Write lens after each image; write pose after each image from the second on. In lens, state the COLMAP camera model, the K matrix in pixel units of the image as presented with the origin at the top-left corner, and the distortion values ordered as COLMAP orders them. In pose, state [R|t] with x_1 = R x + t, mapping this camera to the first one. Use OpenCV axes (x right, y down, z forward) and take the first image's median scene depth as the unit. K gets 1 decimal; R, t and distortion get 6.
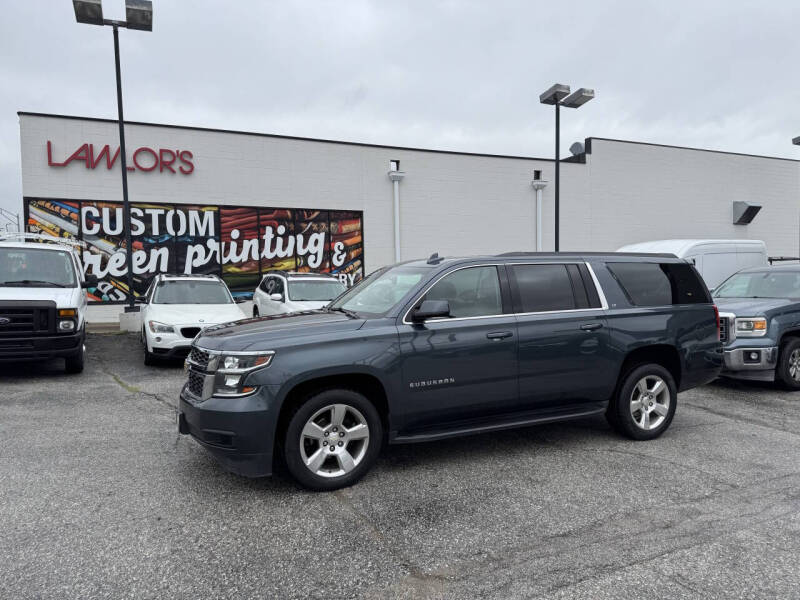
lens RADIAL K [[556.8, 0, 402.8], [0, 556.8, 301.8], [0, 0, 1]] dist [0.103622, -0.144614]
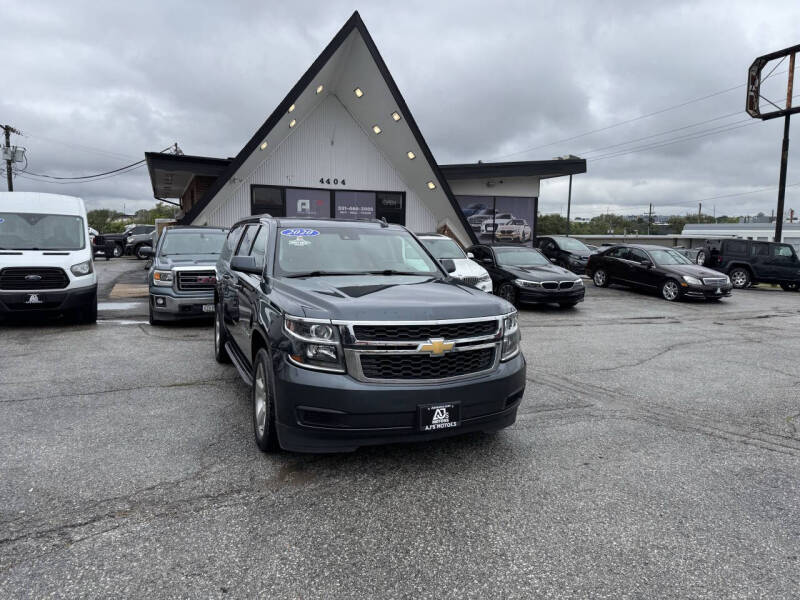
lens RADIAL K [[556.3, 0, 397.0], [0, 556.3, 297.7], [0, 0, 1]] dist [0.141725, -0.199577]
pose [[0.038120, -0.093253, 0.994912, -0.327040], [0.020322, 0.995503, 0.092530, -0.009541], [-0.999067, 0.016691, 0.039843, 0.285615]]
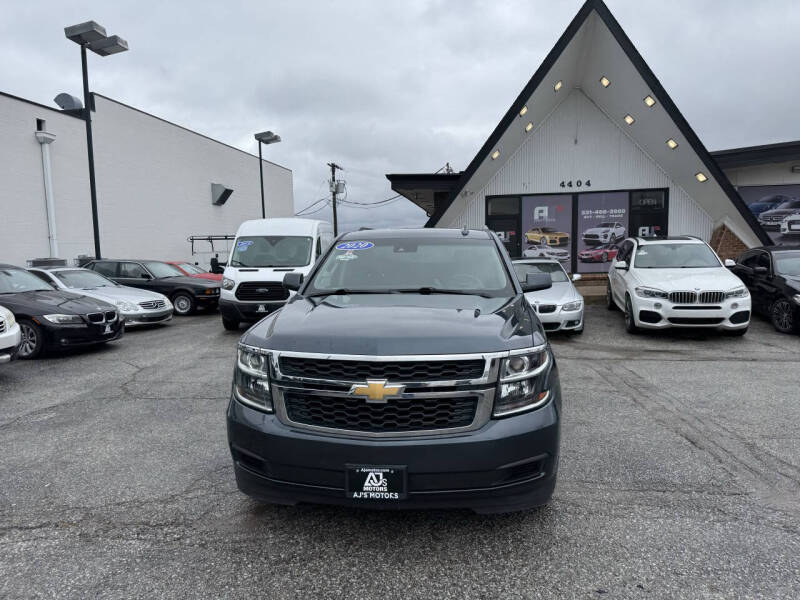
lens RADIAL K [[560.5, 0, 402.9], [0, 560.5, 302.6], [0, 0, 1]] dist [0.078287, -0.102875]
pose [[0.530144, -0.078532, 0.844263, -0.245210], [0.042642, 0.996911, 0.065955, -0.006791], [-0.846835, 0.001036, 0.531855, 0.180656]]
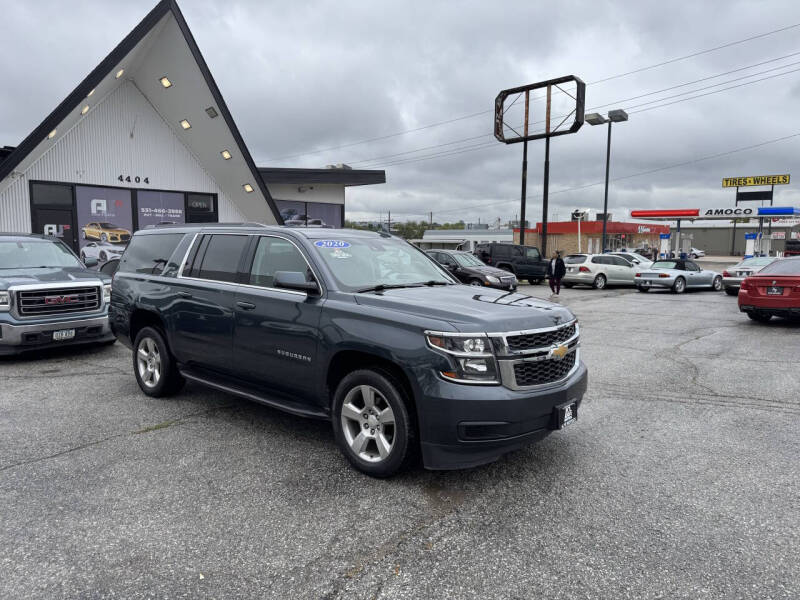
lens RADIAL K [[560.5, 0, 396.1], [0, 560.5, 300.8], [0, 0, 1]] dist [0.083241, -0.108511]
pose [[-0.403200, -0.081677, 0.911460, -0.297207], [0.031286, 0.994196, 0.102931, -0.017348], [-0.914577, 0.070018, -0.398305, 0.437970]]
